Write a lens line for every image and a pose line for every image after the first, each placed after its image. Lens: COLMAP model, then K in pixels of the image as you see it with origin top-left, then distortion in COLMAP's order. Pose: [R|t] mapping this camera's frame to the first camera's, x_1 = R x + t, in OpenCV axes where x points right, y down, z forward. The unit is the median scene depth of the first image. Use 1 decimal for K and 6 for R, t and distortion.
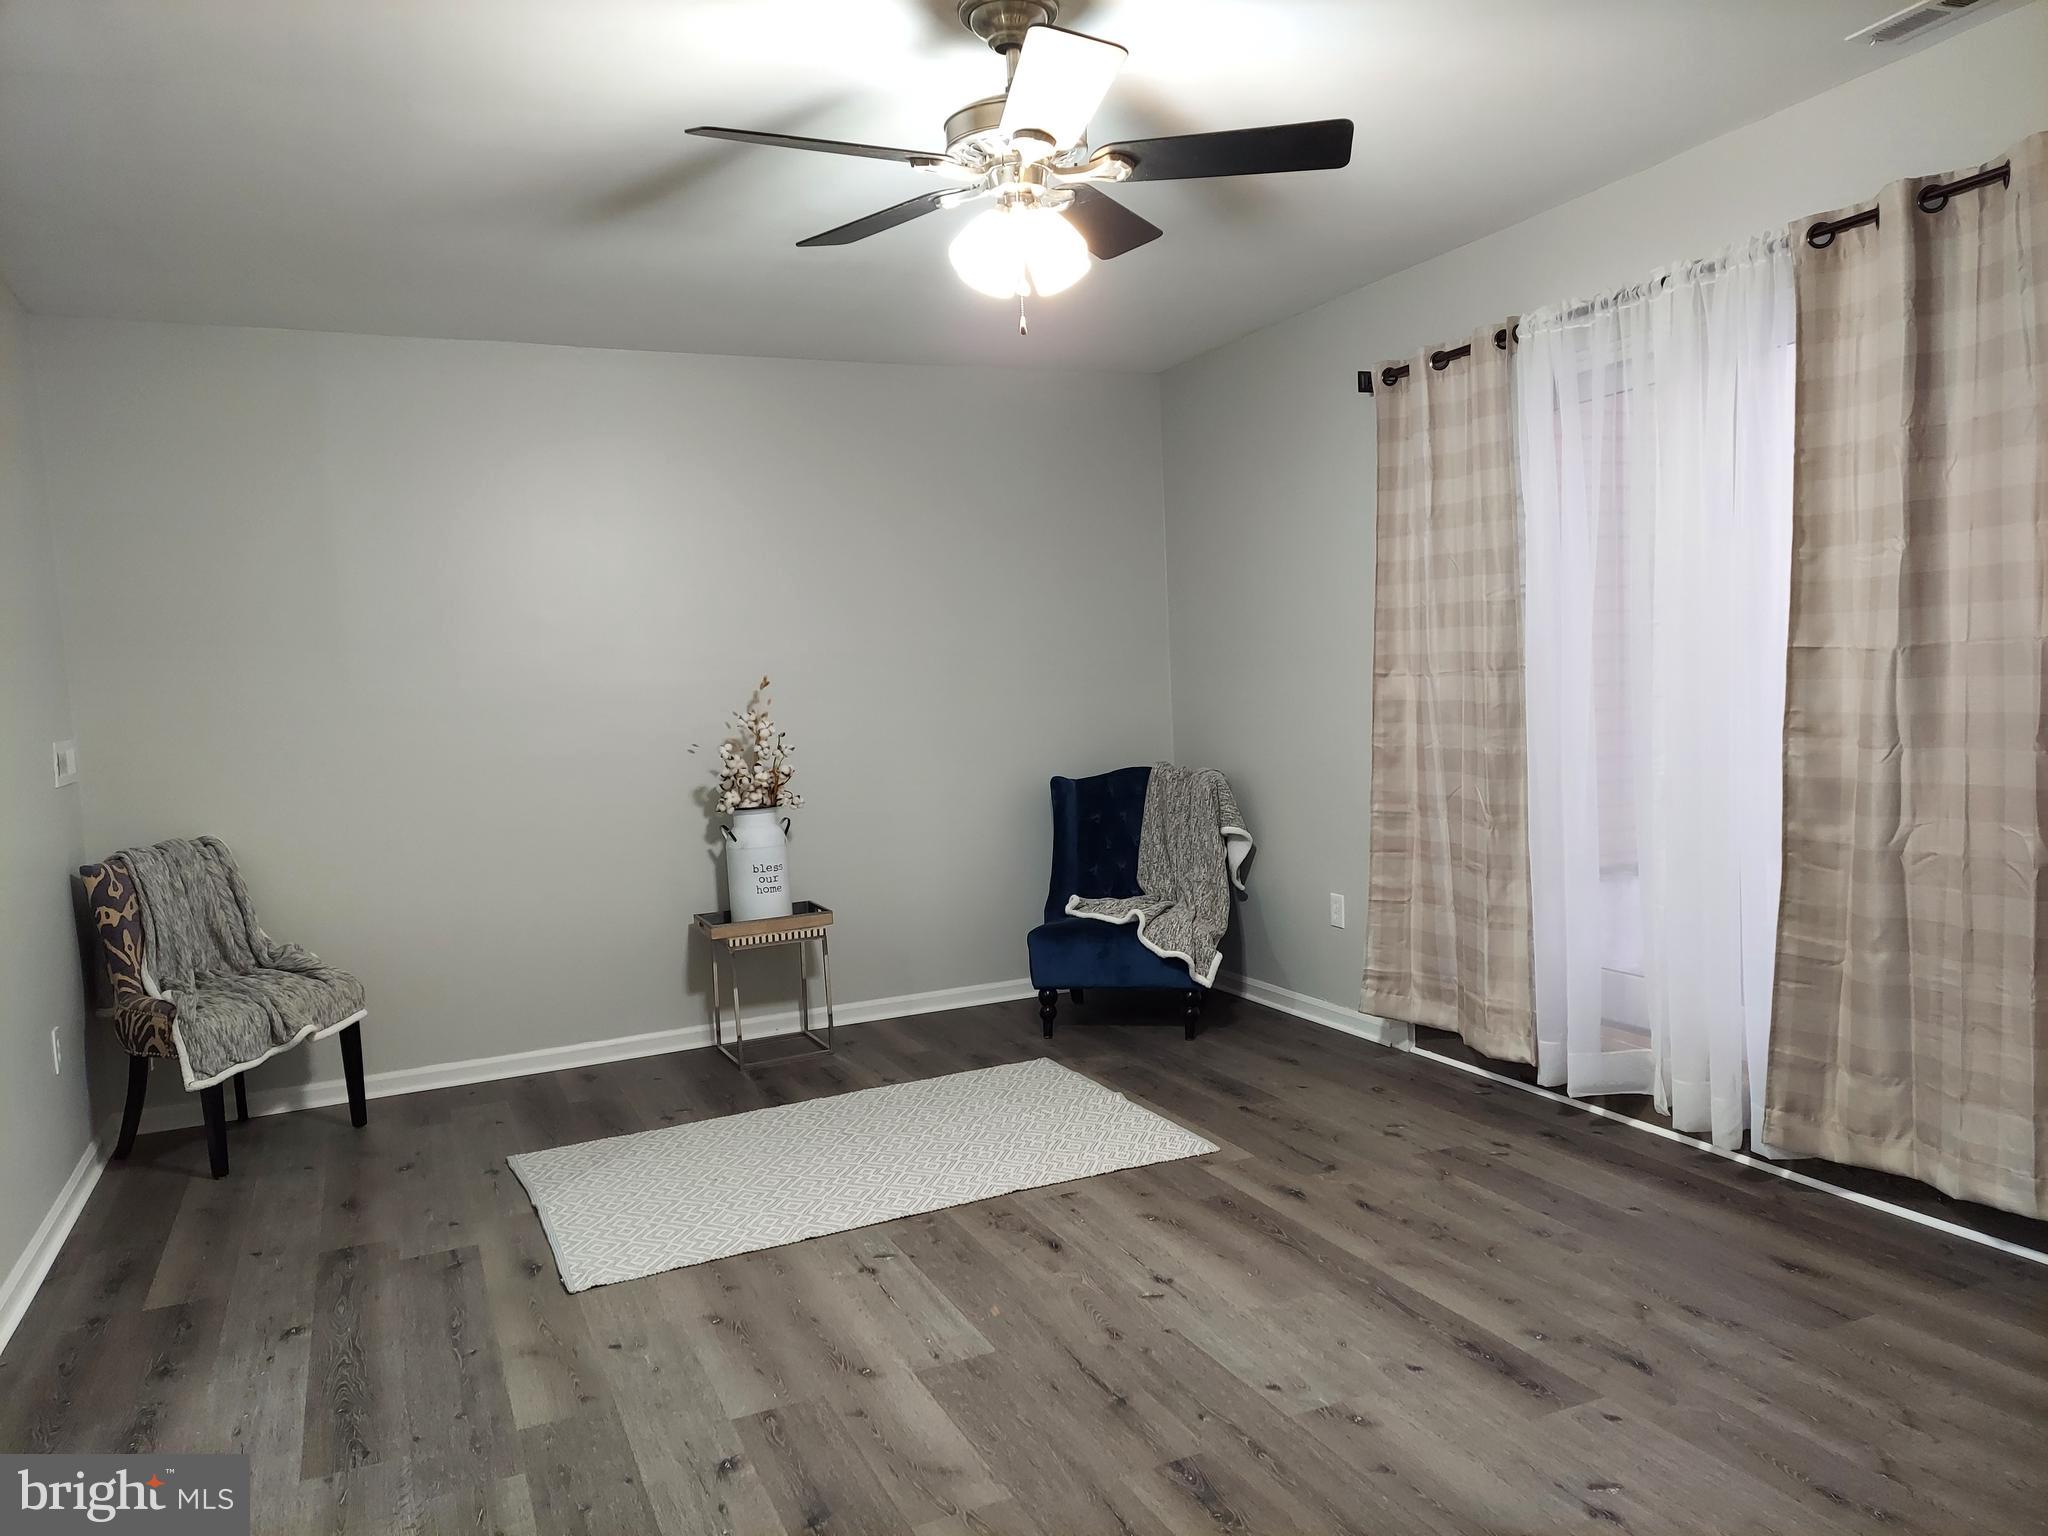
lens RADIAL K [[1465.1, 0, 1032.4], [0, 1465.1, 766.7], [0, 0, 1]] dist [0.074250, -0.062962]
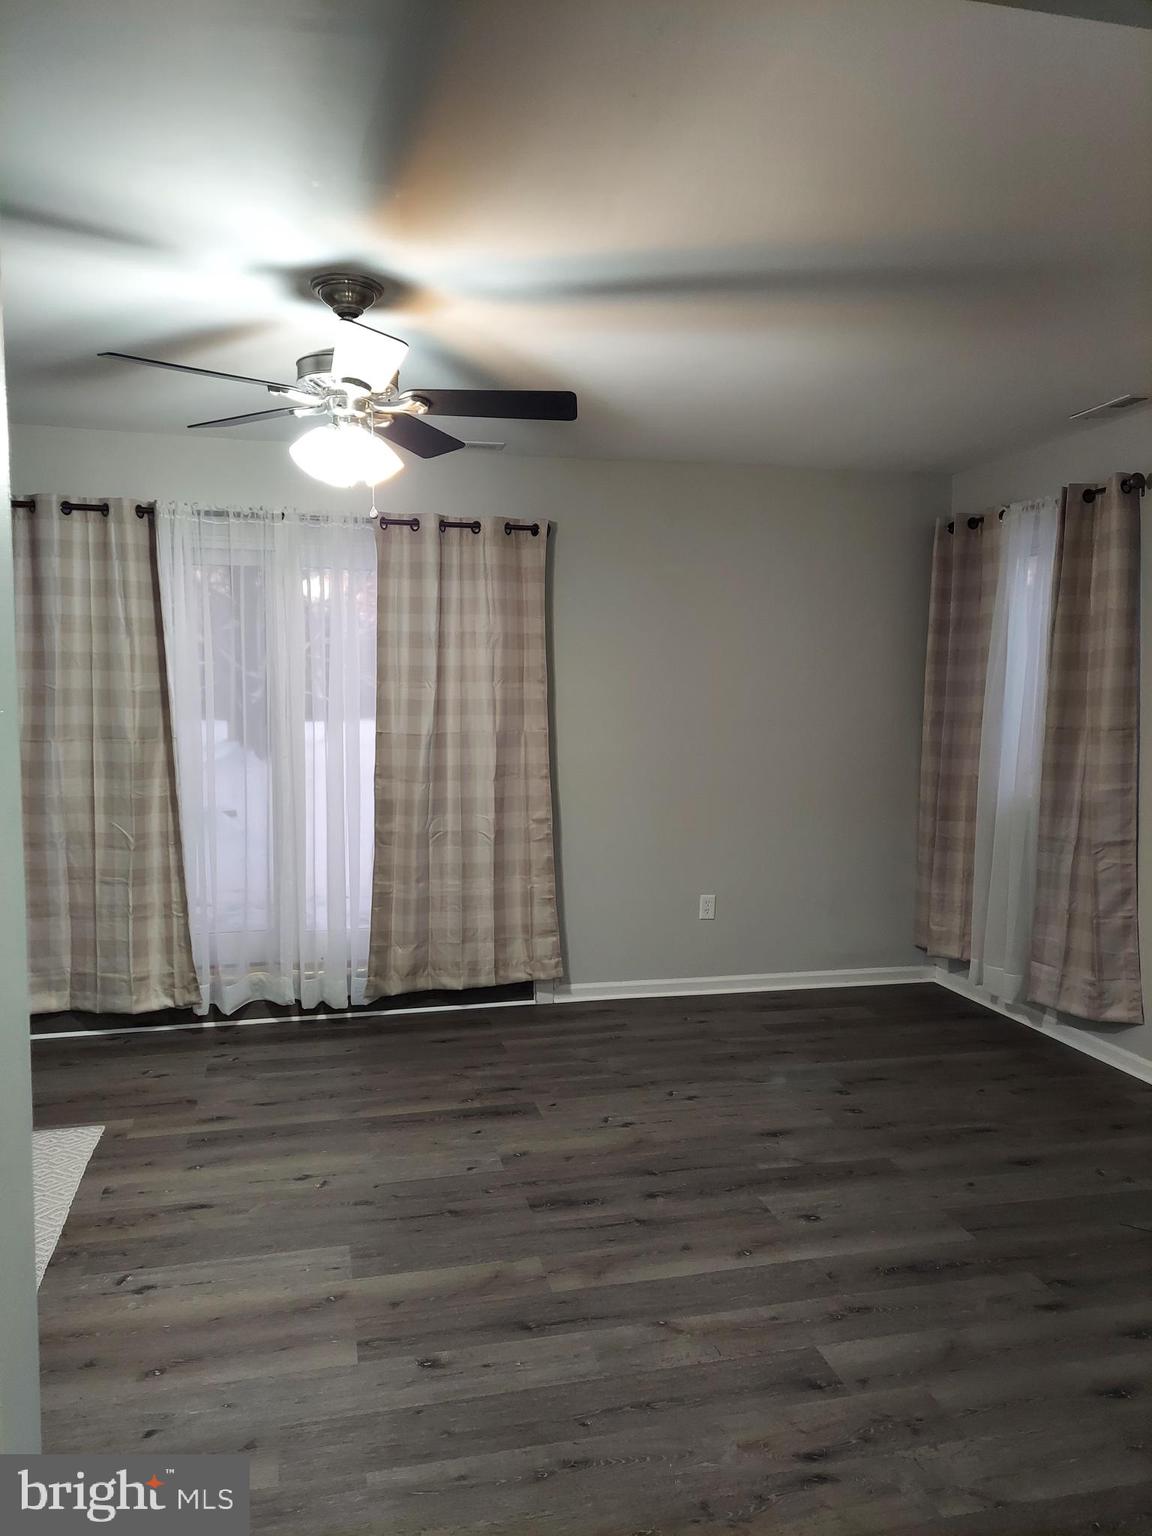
lens RADIAL K [[1098.8, 0, 576.0], [0, 1098.8, 732.4], [0, 0, 1]] dist [0.074250, -0.062962]
pose [[0.183094, 0.004630, 0.983085, -0.780134], [0.045663, 0.998870, -0.013209, -0.044452], [-0.982034, 0.047309, 0.182675, 0.452490]]
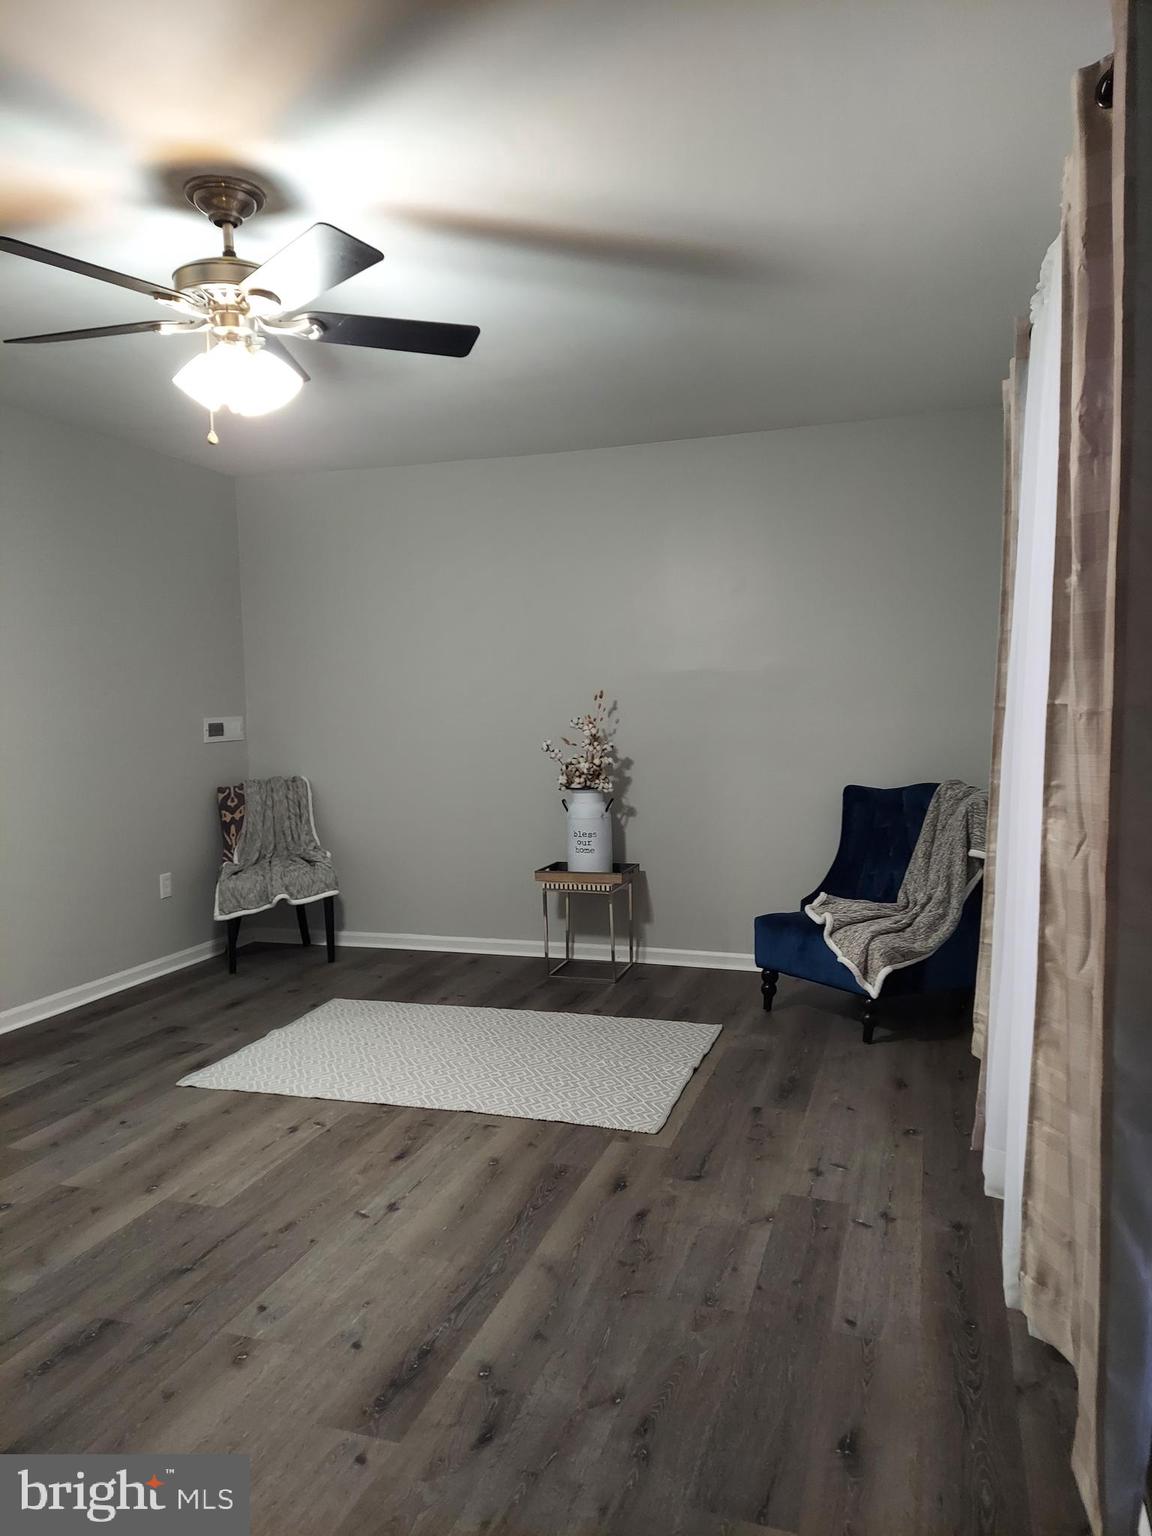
lens RADIAL K [[1098.8, 0, 568.6], [0, 1098.8, 761.5], [0, 0, 1]] dist [0.074250, -0.062962]
pose [[0.731873, 0.074425, -0.677364, 0.670137], [-0.060113, 0.997194, 0.044616, -0.056760], [0.678784, 0.008066, 0.734294, 0.363402]]
